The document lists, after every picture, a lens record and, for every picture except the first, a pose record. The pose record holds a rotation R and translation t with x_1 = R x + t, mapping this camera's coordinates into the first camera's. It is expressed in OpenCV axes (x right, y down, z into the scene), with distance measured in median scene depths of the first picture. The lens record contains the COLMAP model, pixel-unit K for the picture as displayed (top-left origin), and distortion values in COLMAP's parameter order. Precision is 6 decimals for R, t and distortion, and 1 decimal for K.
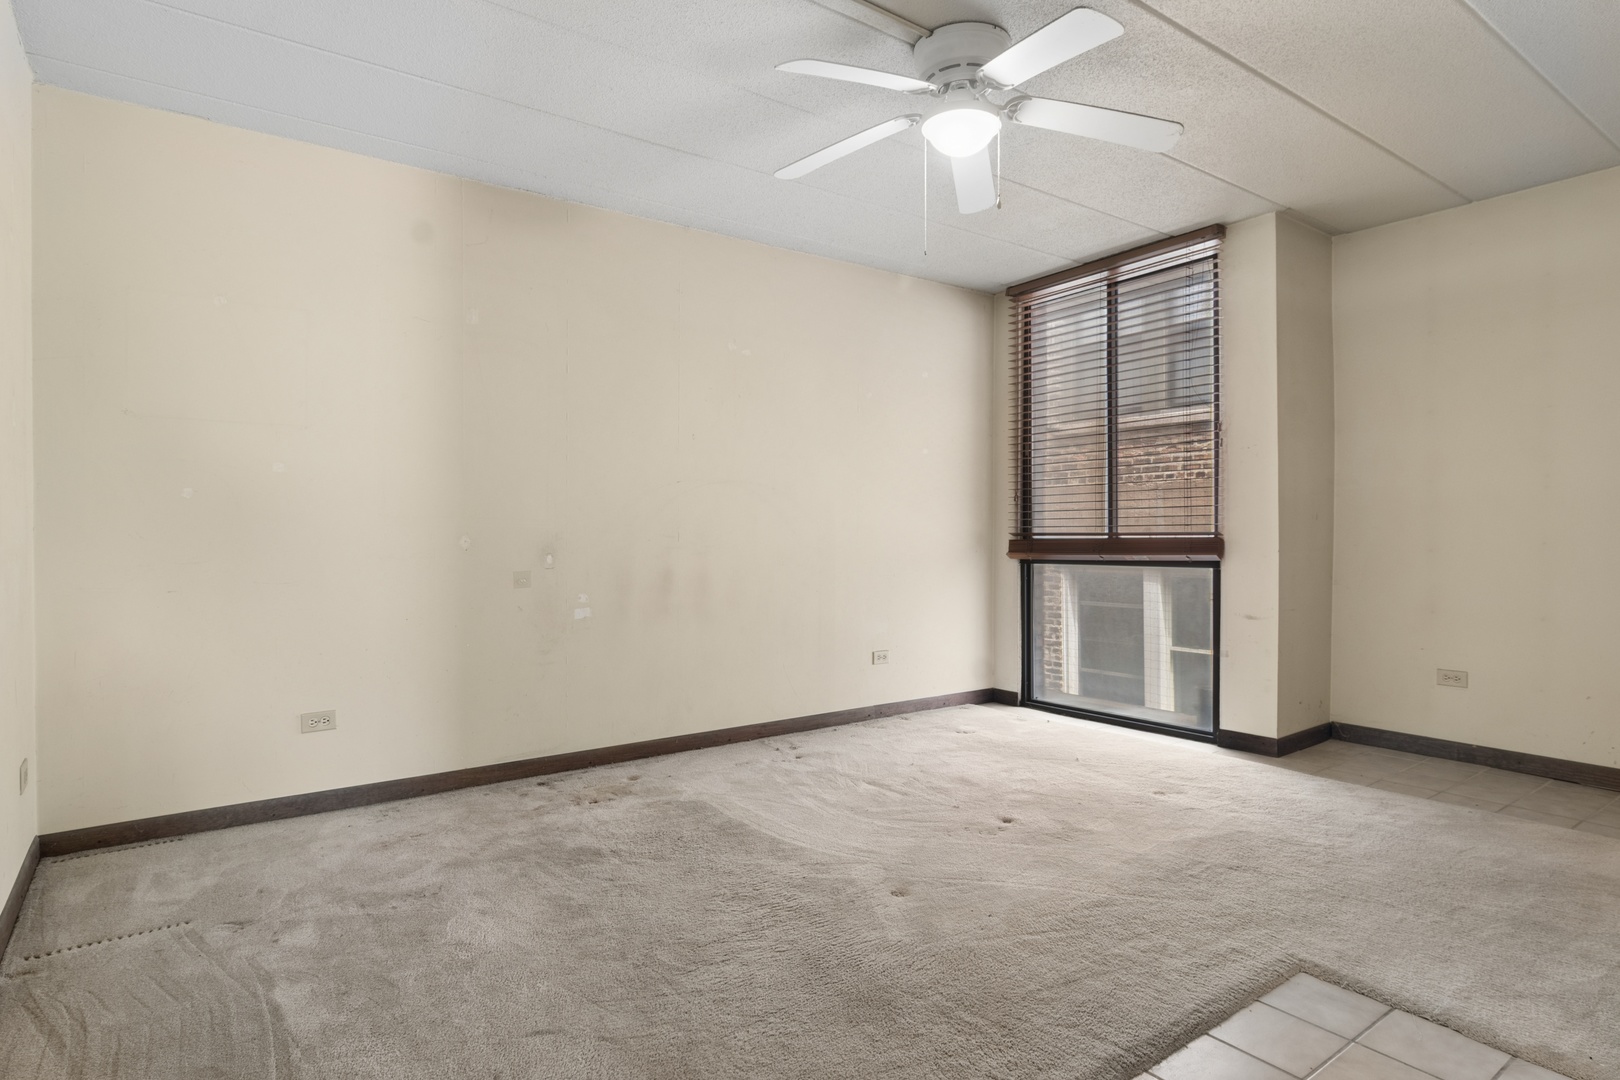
lens RADIAL K [[876.1, 0, 808.3], [0, 876.1, 533.3], [0, 0, 1]] dist [-0.004365, -0.000330]
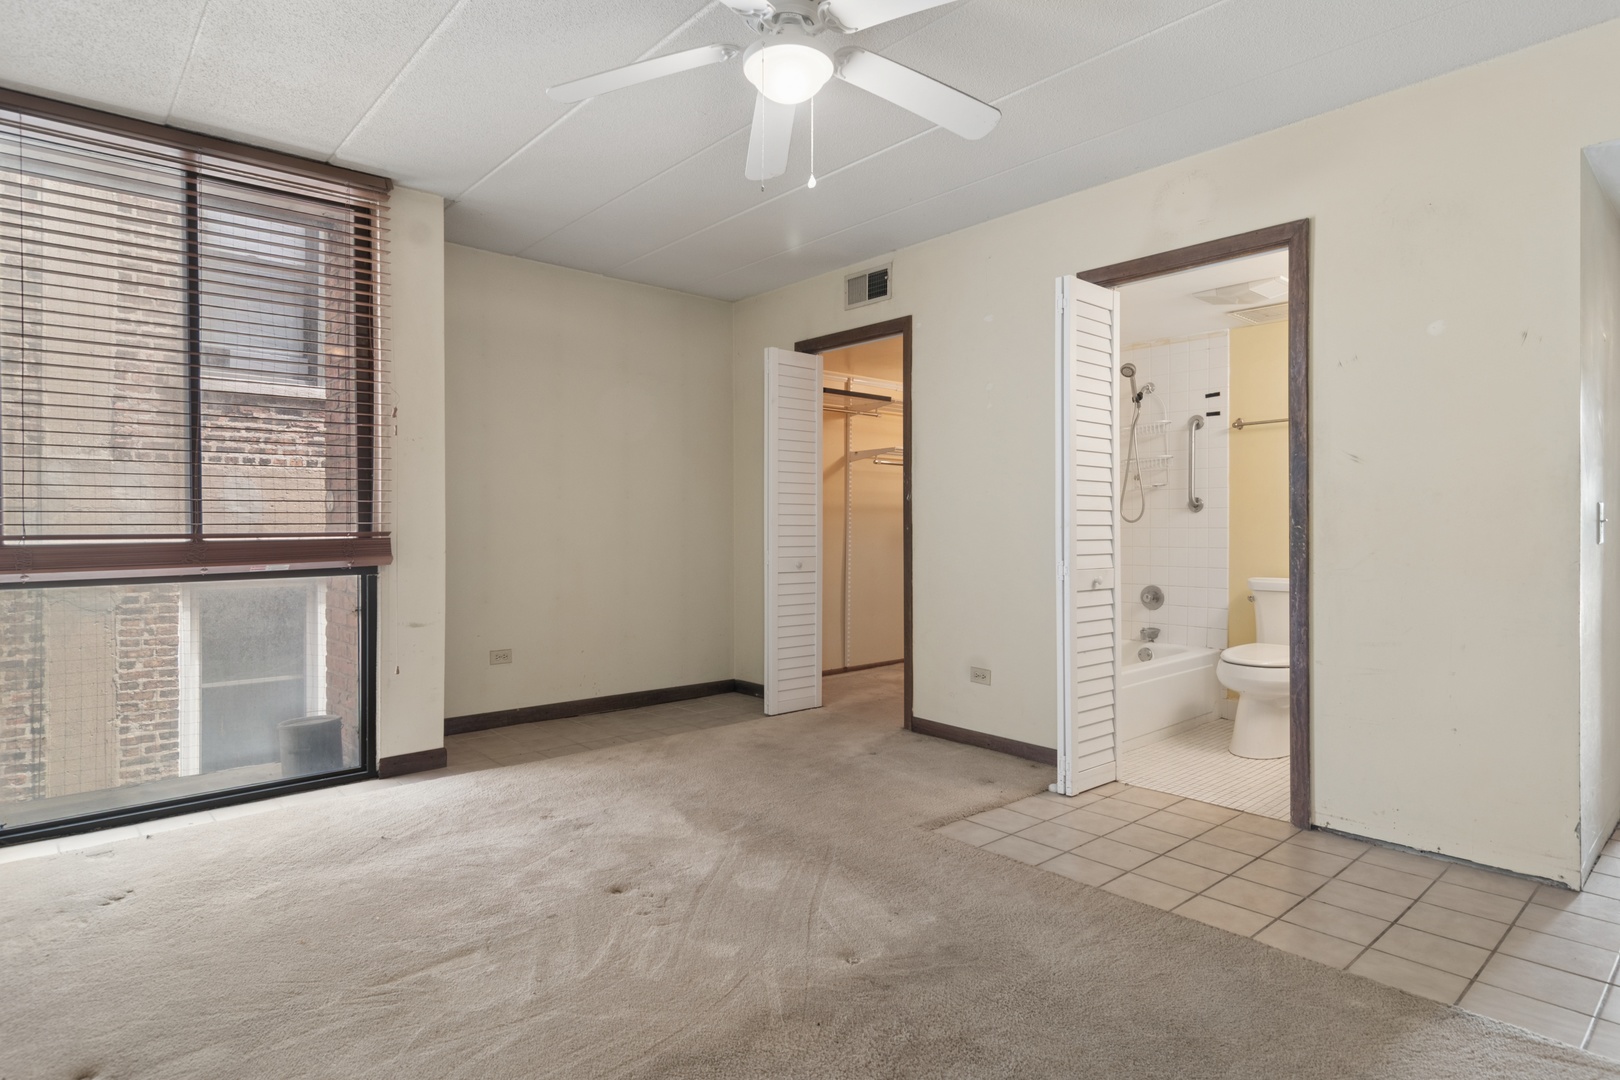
lens RADIAL K [[876.1, 0, 798.2], [0, 876.1, 533.4], [0, 0, 1]] dist [-0.004365, -0.000330]
pose [[-0.081449, -0.004394, 0.996668, -0.440080], [0.009071, 0.999946, 0.005149, -0.000542], [-0.996636, 0.009460, -0.081405, 0.679040]]
